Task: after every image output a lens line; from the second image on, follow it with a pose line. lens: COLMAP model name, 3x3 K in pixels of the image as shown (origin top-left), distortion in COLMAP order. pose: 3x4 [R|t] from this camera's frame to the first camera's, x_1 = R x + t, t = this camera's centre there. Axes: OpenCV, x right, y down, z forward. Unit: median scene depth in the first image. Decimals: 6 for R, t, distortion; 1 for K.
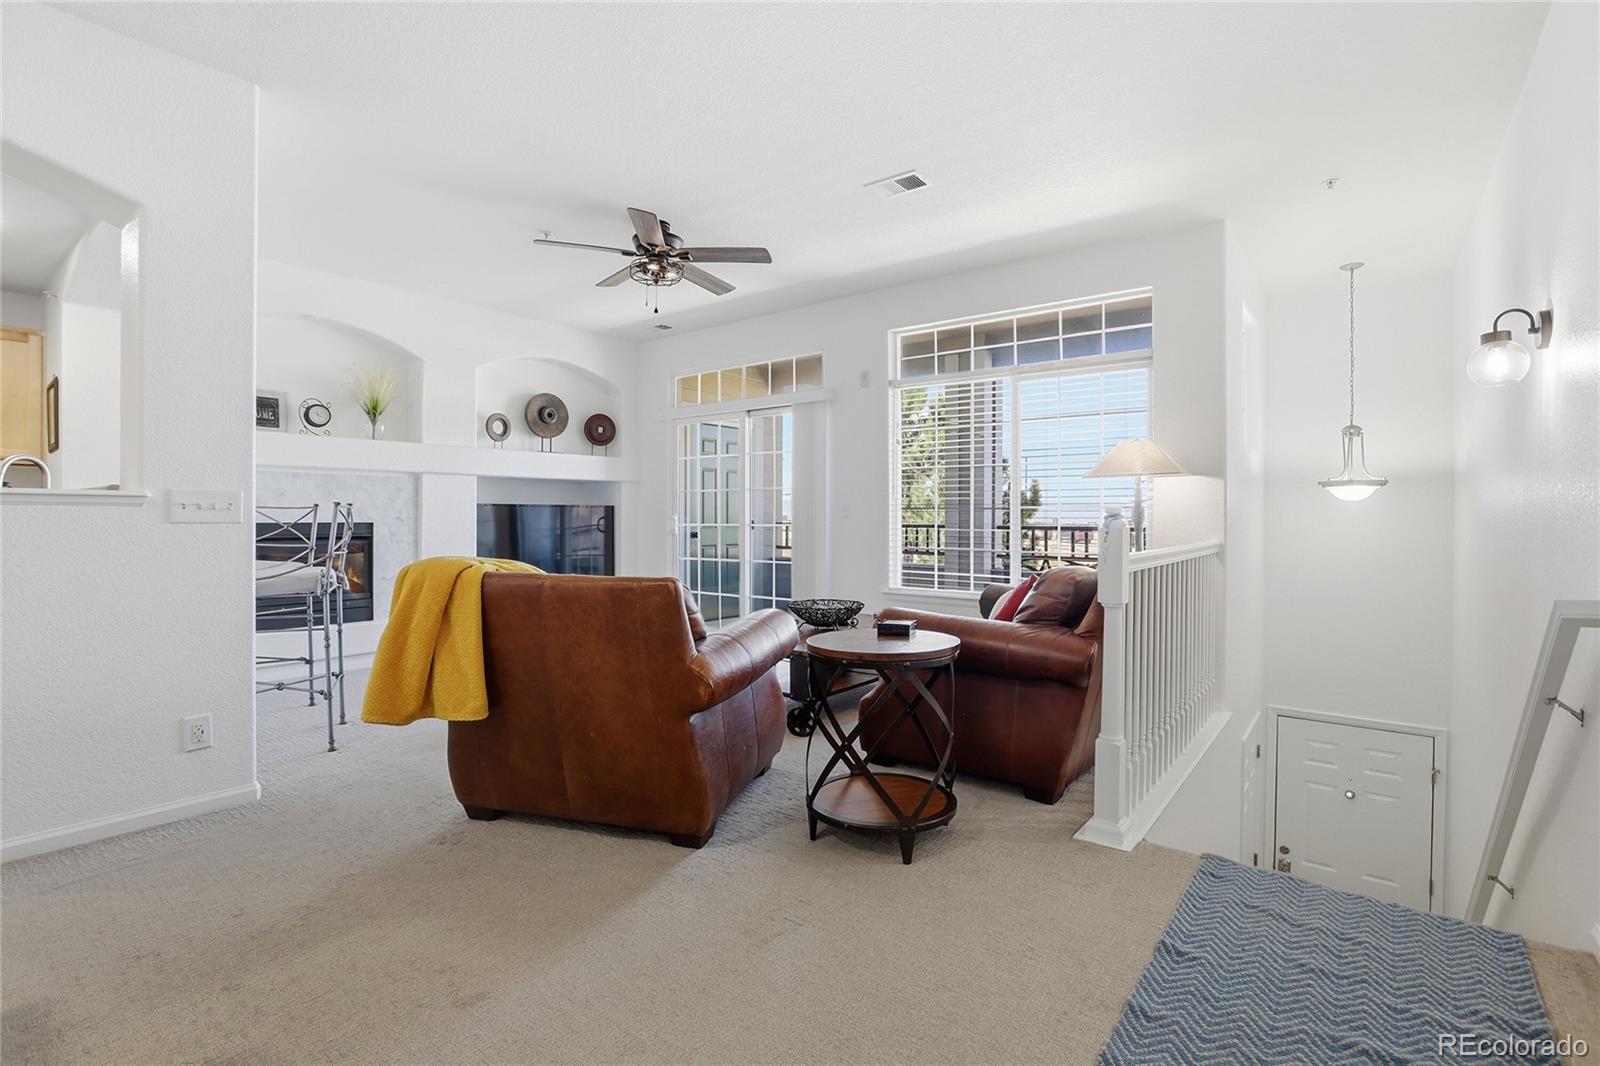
lens RADIAL K [[736.4, 0, 804.4], [0, 736.4, 523.8], [0, 0, 1]] dist [-0.050236, 0.020347]
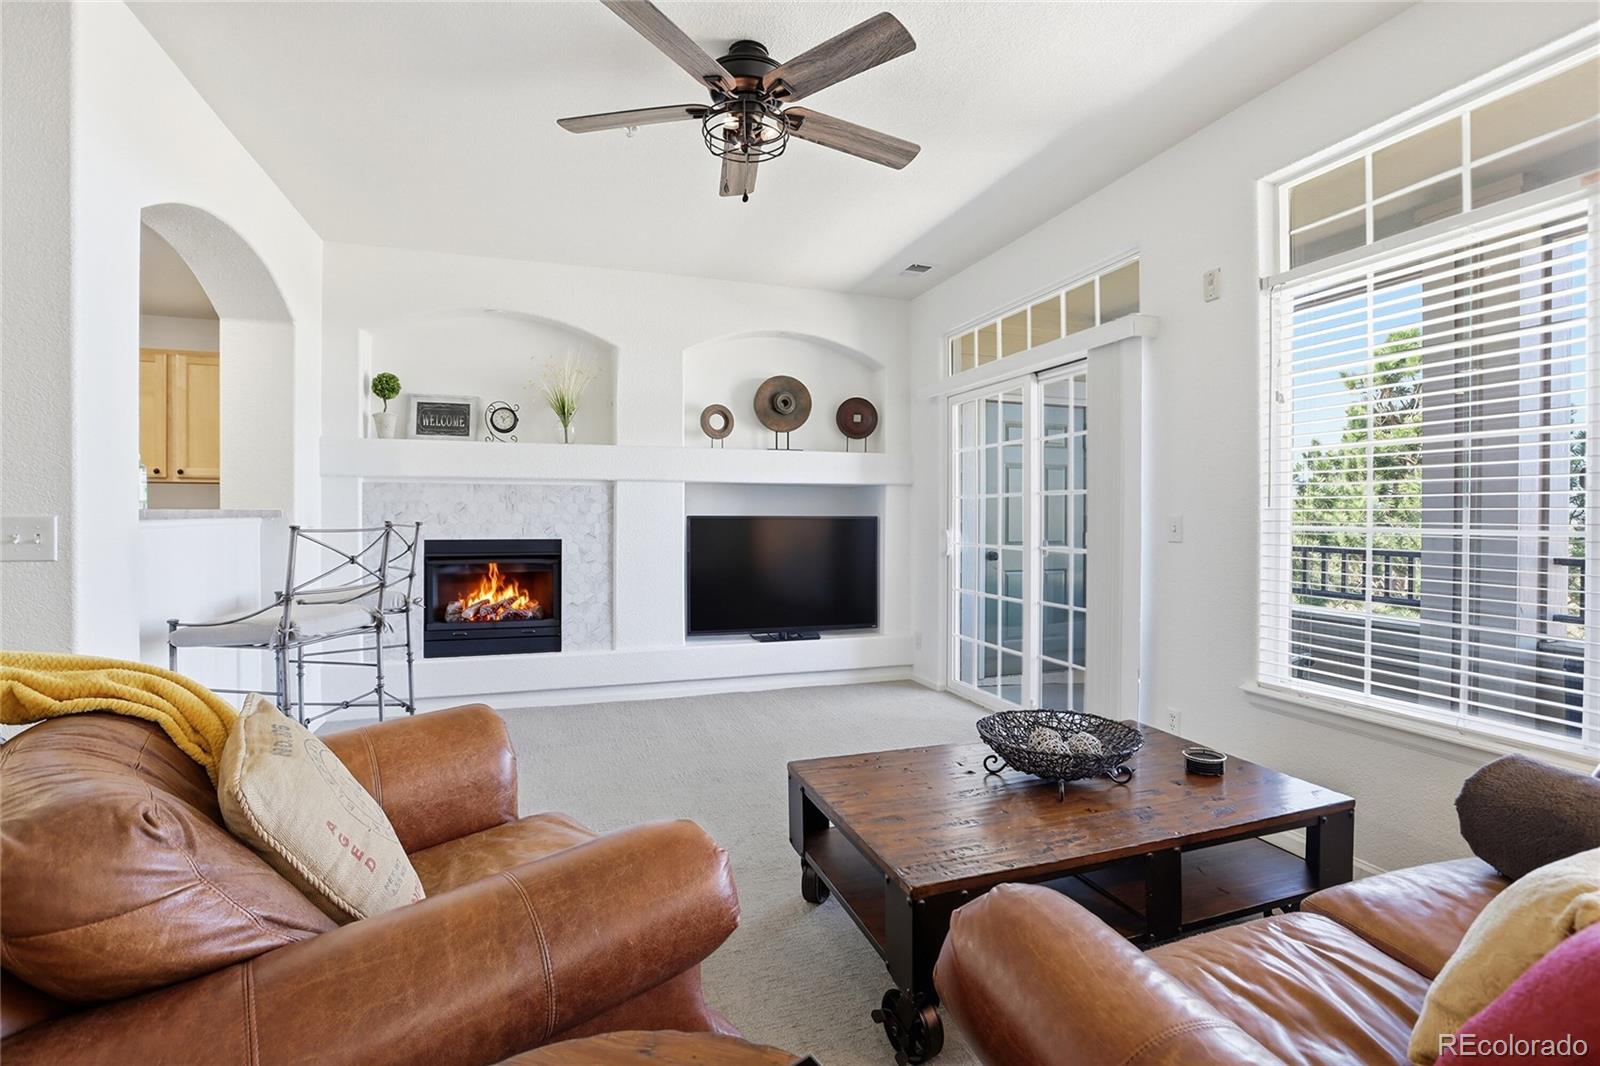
lens RADIAL K [[736.4, 0, 804.4], [0, 736.4, 523.8], [0, 0, 1]] dist [-0.050236, 0.020347]
pose [[0.844459, 0.005855, -0.535588, 0.112235], [-0.005949, 0.999981, 0.001552, -0.021645], [0.535587, 0.001875, 0.844478, 0.386131]]
